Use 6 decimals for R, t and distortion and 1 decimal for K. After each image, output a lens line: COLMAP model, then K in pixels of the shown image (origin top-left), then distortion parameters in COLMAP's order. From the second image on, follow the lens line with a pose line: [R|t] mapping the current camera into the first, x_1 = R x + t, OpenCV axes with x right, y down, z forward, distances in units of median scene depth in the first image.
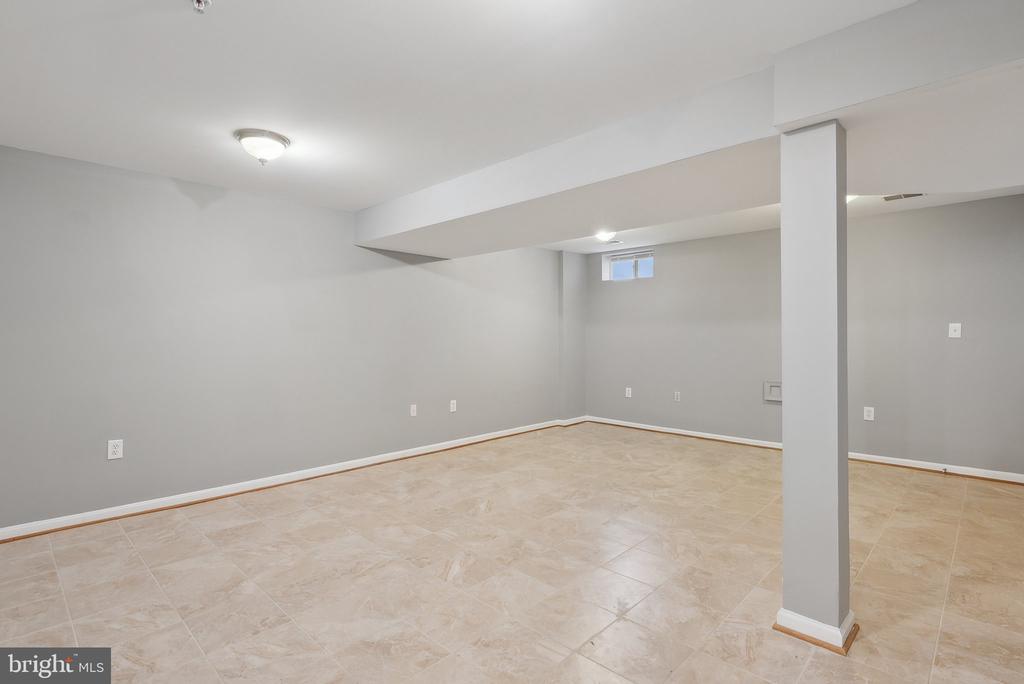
lens RADIAL K [[503.7, 0, 510.1], [0, 503.7, 338.6], [0, 0, 1]] dist [0.011843, 0.000470]
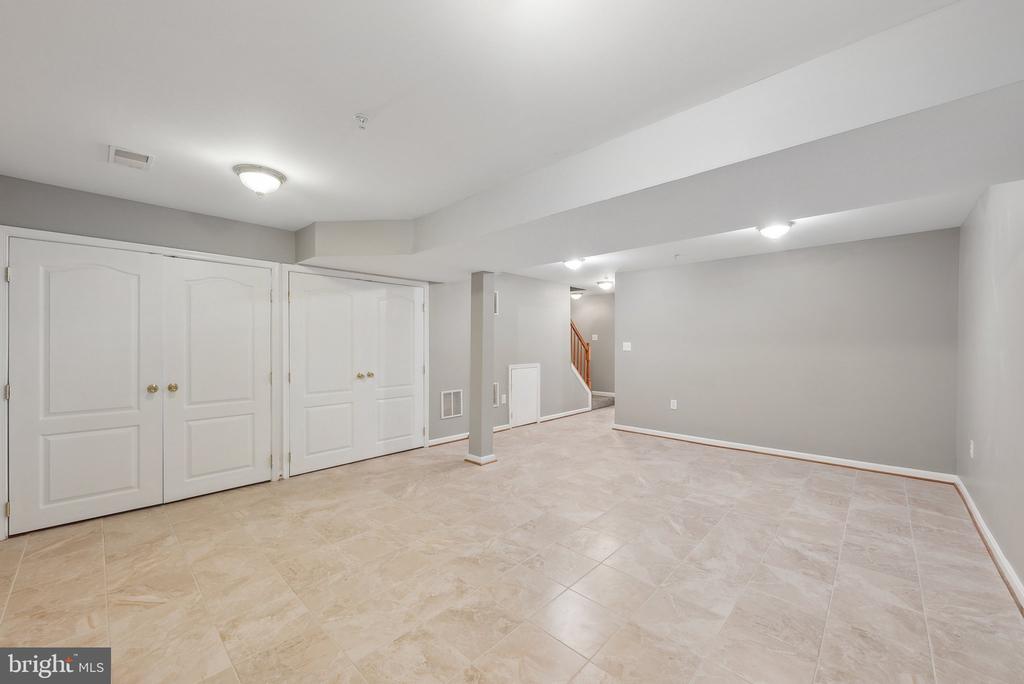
lens RADIAL K [[397.5, 0, 507.4], [0, 397.5, 343.4], [0, 0, 1]] dist [-0.004025, -0.000103]
pose [[-0.999946, -0.002110, -0.010147, 0.294230], [-0.002160, 0.999985, 0.004934, -0.027650], [0.010137, 0.004955, -0.999936, 1.840212]]
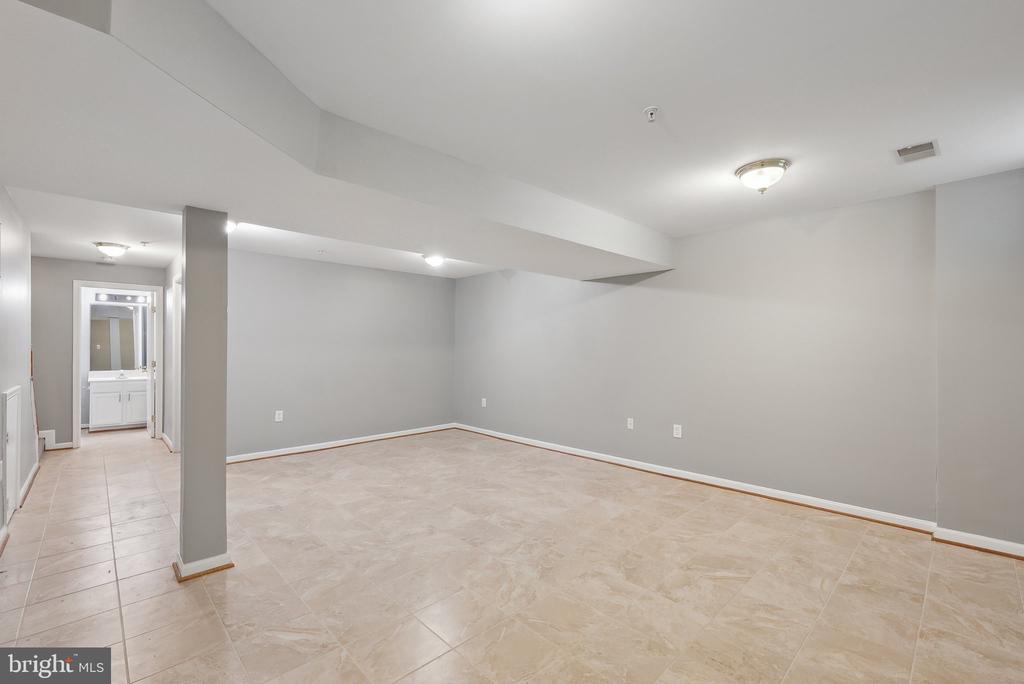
lens RADIAL K [[434.6, 0, 505.7], [0, 434.6, 346.2], [0, 0, 1]] dist [-0.000910, -0.000472]
pose [[-0.043482, -0.001916, -0.999052, 1.062139], [-0.007975, 0.999967, -0.001571, -0.023911], [0.999022, 0.007899, -0.043496, 1.132485]]
